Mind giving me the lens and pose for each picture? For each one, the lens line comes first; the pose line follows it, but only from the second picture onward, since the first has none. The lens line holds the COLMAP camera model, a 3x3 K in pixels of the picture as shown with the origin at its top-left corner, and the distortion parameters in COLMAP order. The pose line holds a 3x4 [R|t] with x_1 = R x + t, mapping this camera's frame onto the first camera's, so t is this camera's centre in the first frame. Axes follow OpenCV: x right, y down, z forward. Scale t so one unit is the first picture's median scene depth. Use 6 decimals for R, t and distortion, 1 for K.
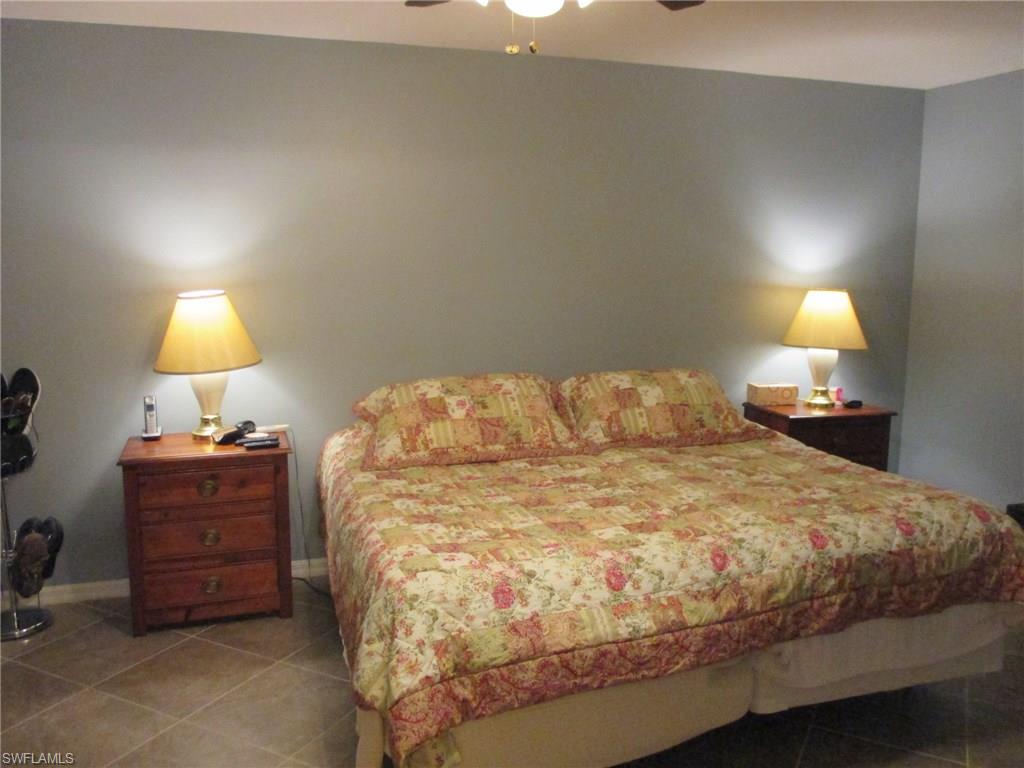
lens RADIAL K [[852.0, 0, 510.8], [0, 852.0, 382.1], [0, 0, 1]] dist [-0.056147, 0.039238]
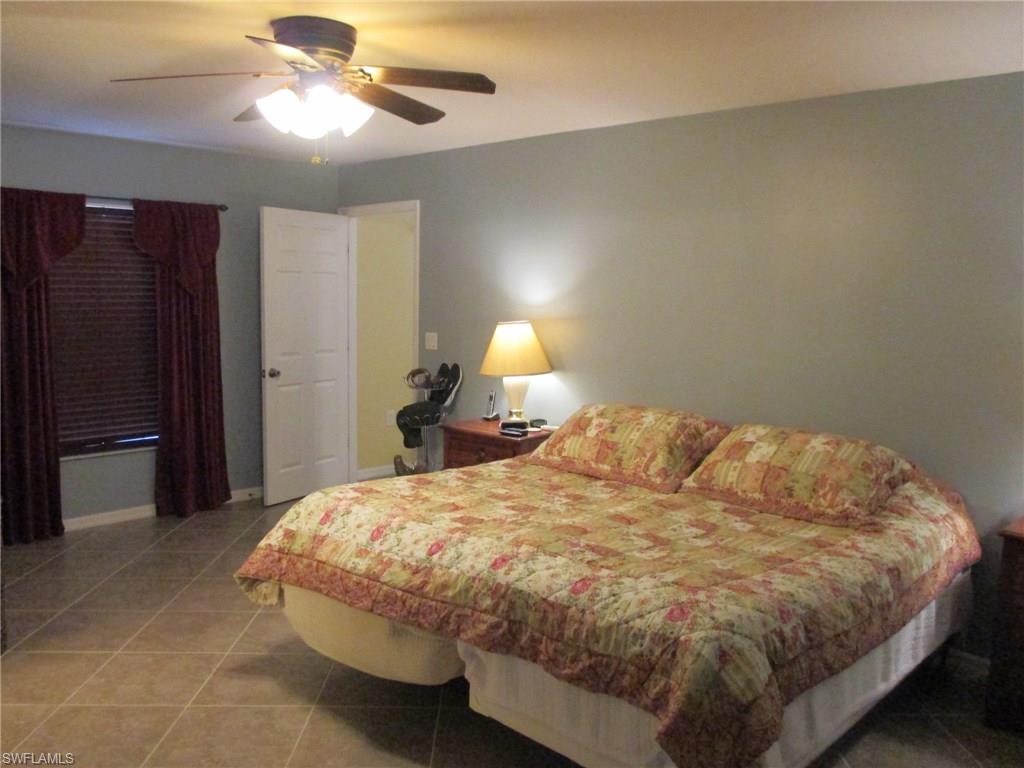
lens RADIAL K [[852.0, 0, 510.8], [0, 852.0, 386.0], [0, 0, 1]] dist [-0.056147, 0.039238]
pose [[0.497339, 0.109814, -0.860578, 1.261841], [-0.156287, 0.987069, 0.035635, -0.071715], [0.853363, 0.116774, 0.508071, 0.442517]]
